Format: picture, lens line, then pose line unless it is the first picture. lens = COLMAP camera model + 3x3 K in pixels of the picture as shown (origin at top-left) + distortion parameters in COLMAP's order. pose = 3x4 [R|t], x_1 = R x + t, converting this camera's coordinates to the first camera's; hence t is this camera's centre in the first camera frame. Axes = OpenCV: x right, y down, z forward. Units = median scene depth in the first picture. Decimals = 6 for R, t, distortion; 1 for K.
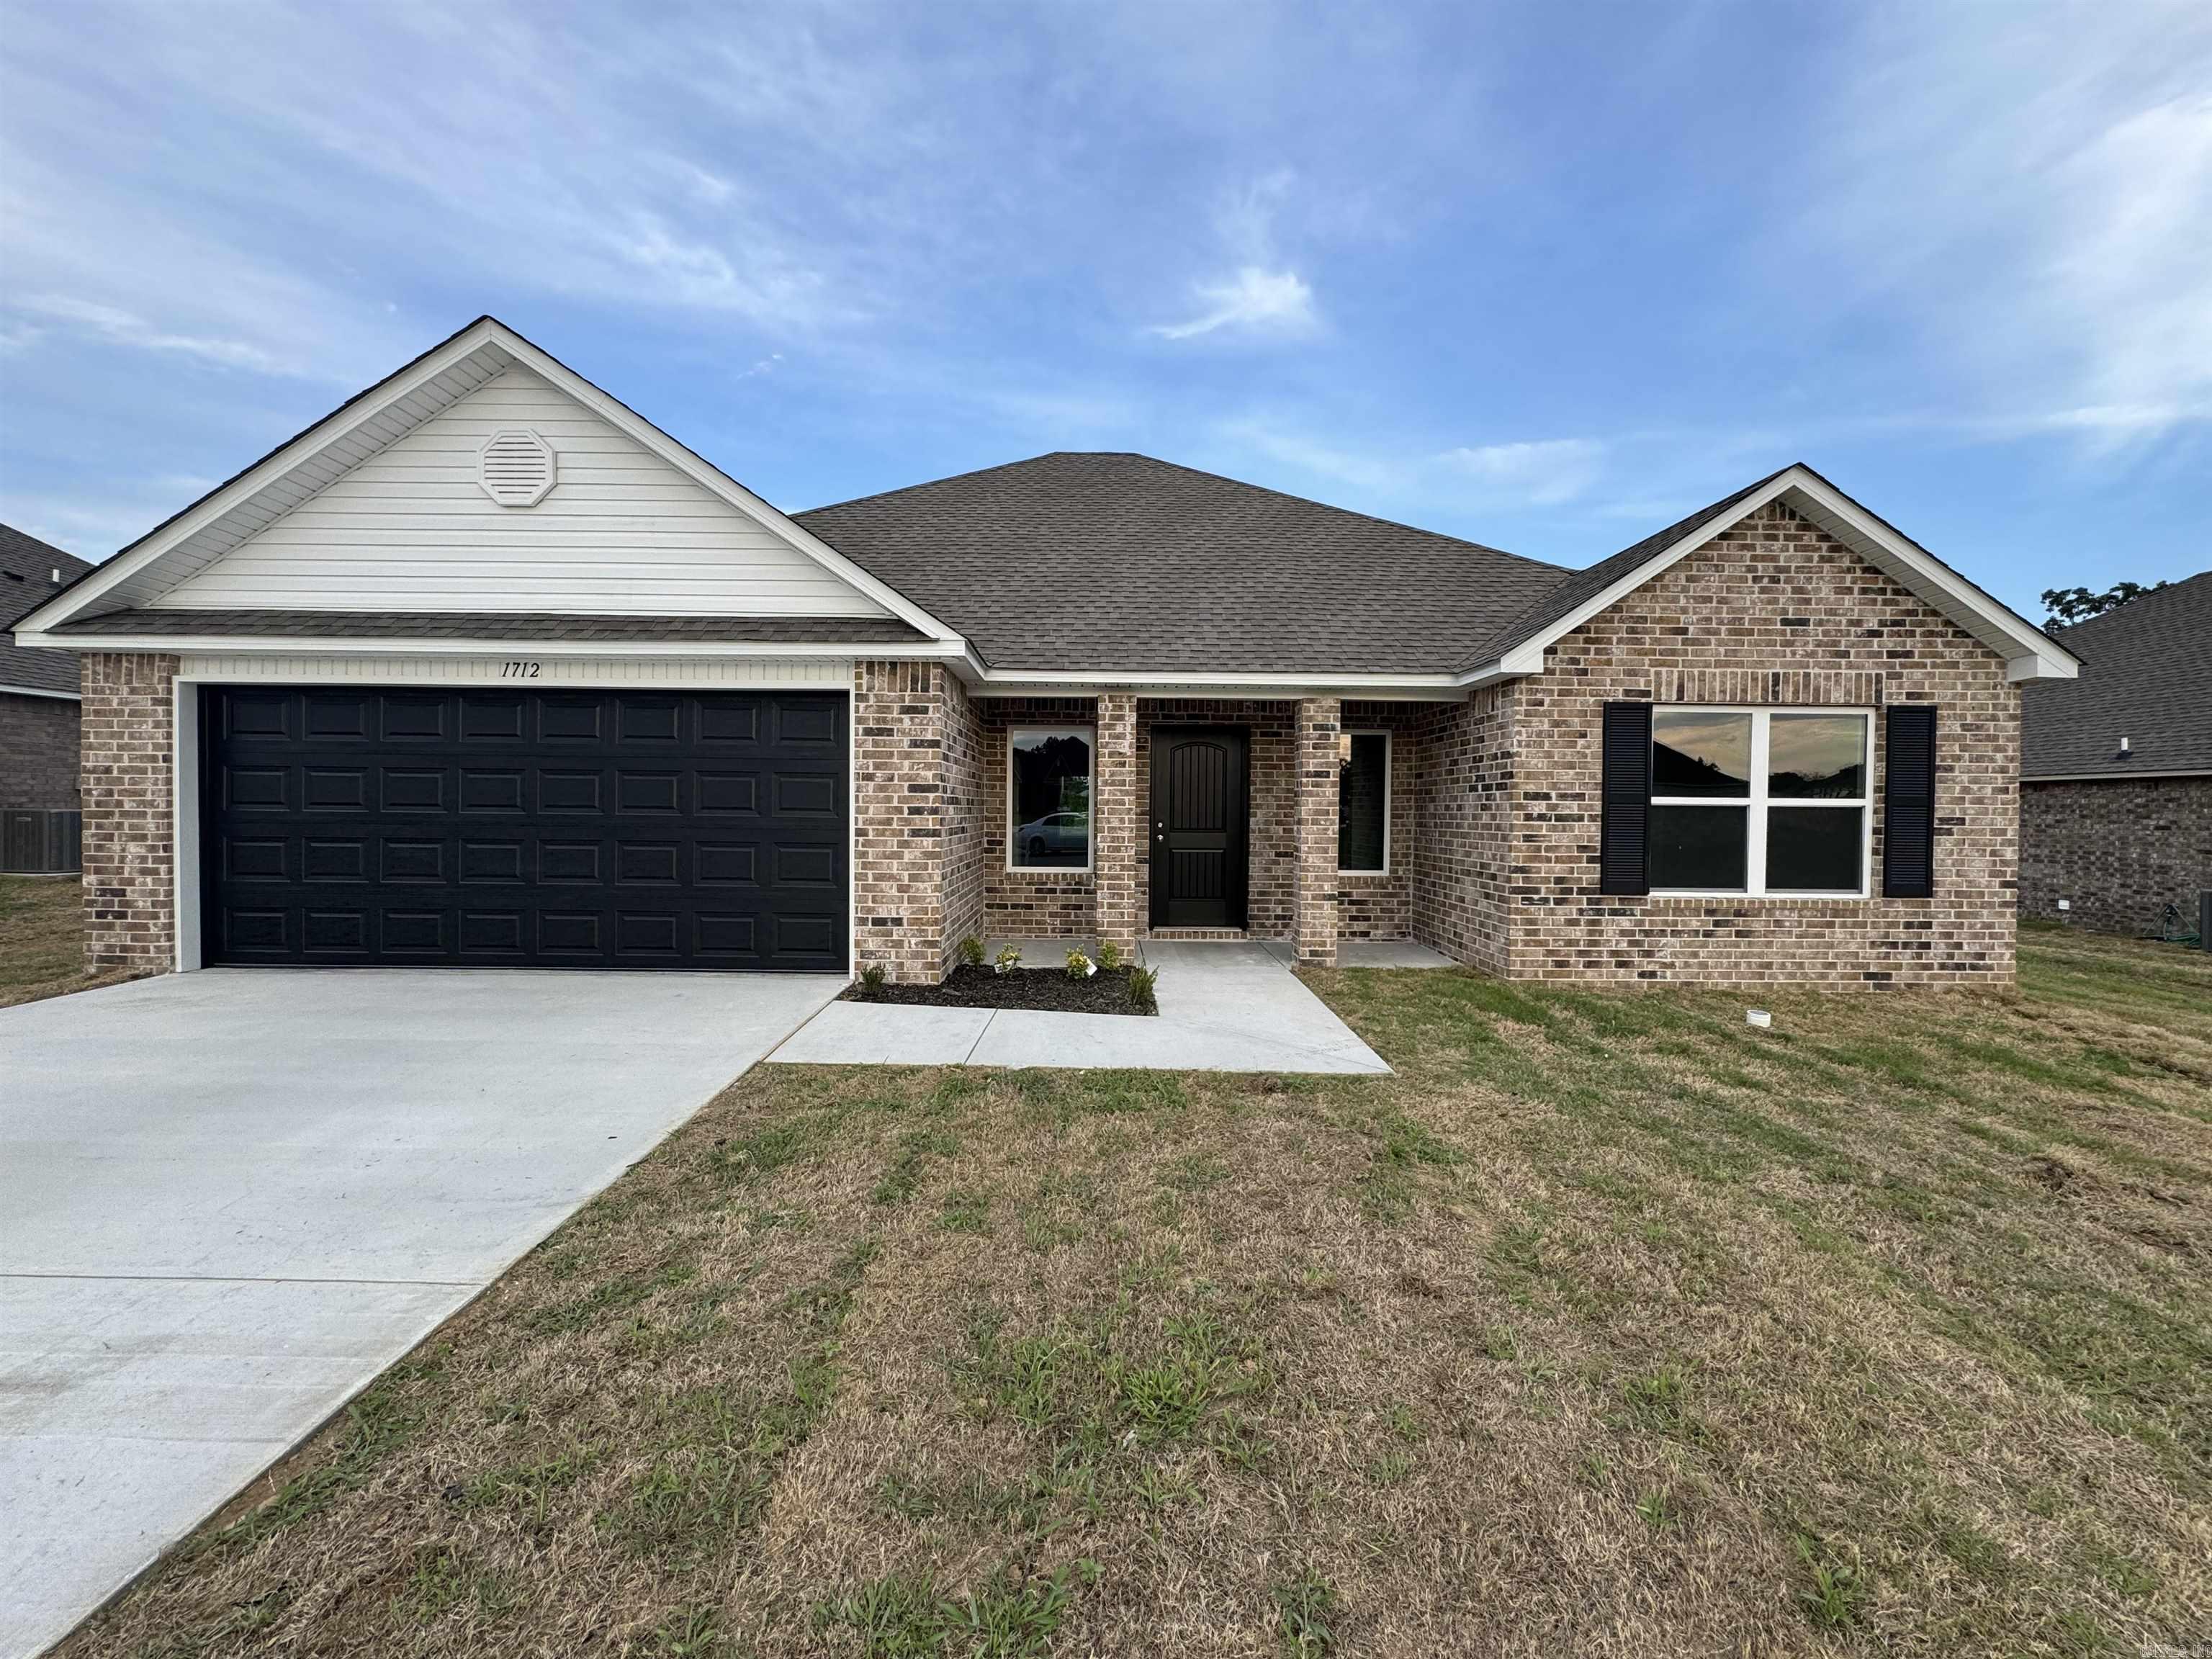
lens RADIAL K [[879.5, 0, 1106.4], [0, 879.5, 848.8], [0, 0, 1]] dist [-0.005164, -0.000638]
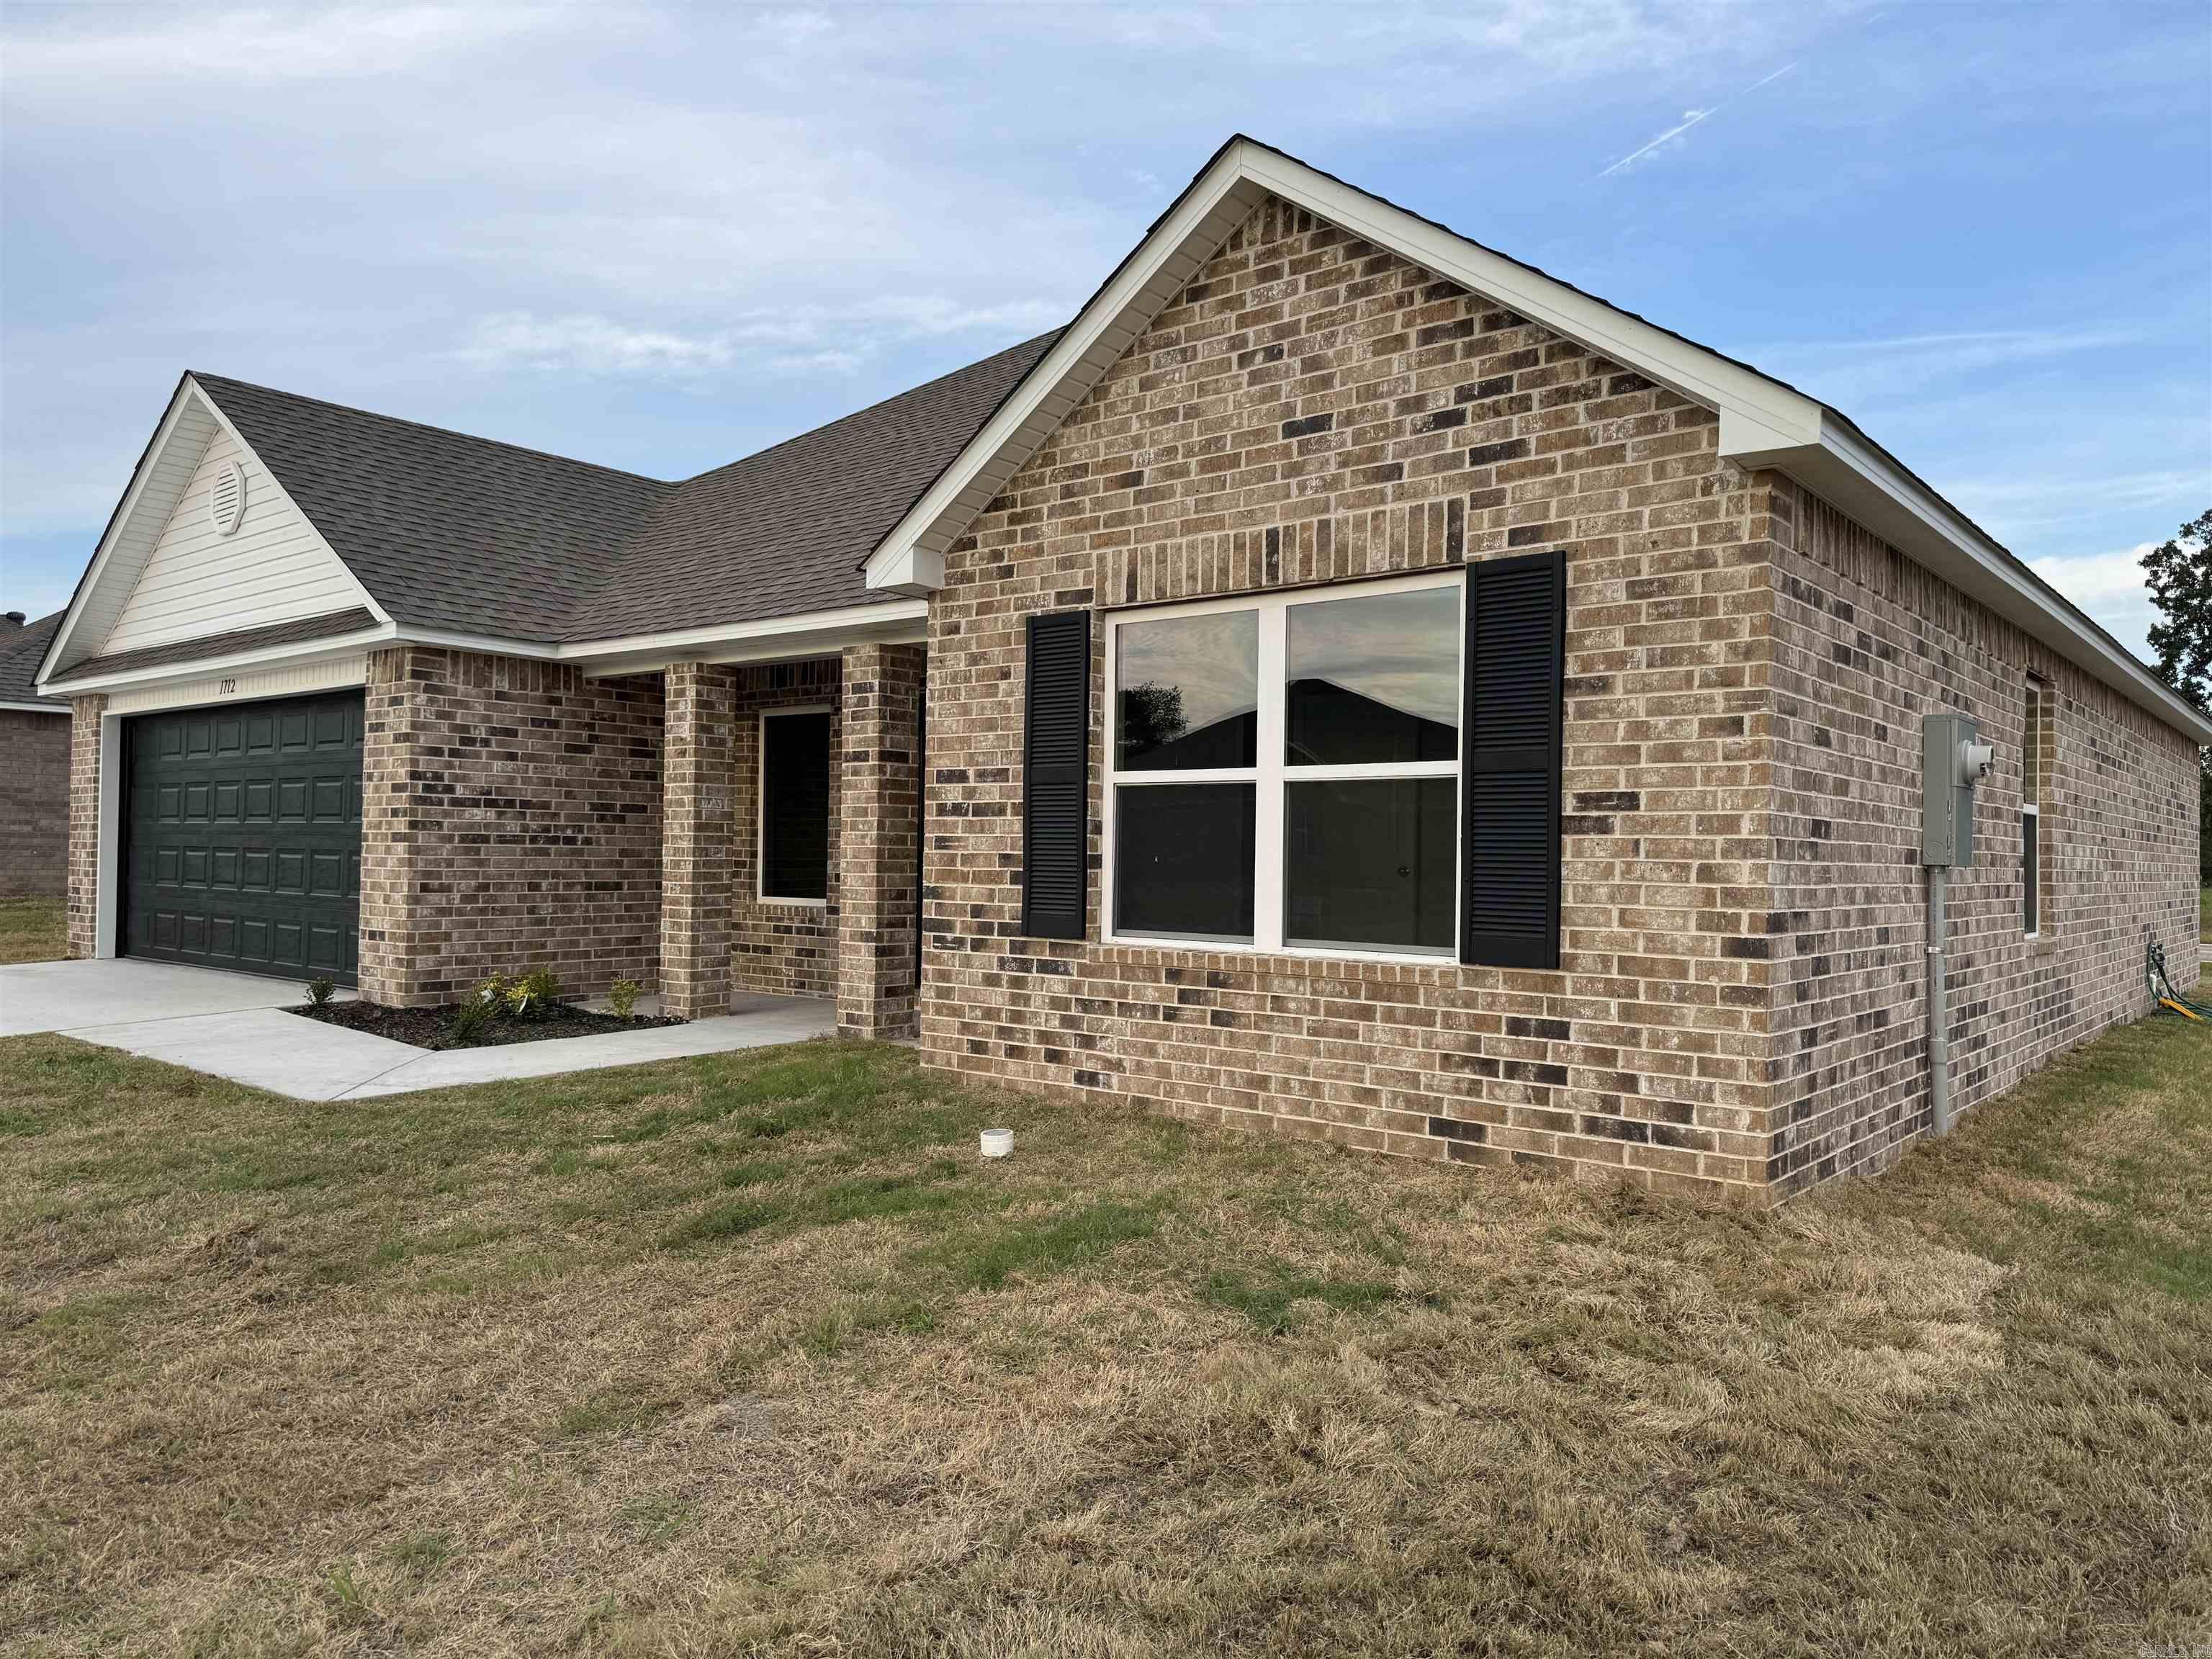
lens RADIAL K [[1532.3, 0, 1128.9], [0, 1532.3, 884.2], [0, 0, 1]] dist [0.067499, -0.056630]
pose [[0.769885, 0.012449, -0.638062, 1.284368], [-0.034323, 0.999170, -0.021919, 0.036929], [0.637259, 0.038775, 0.769673, 0.235948]]
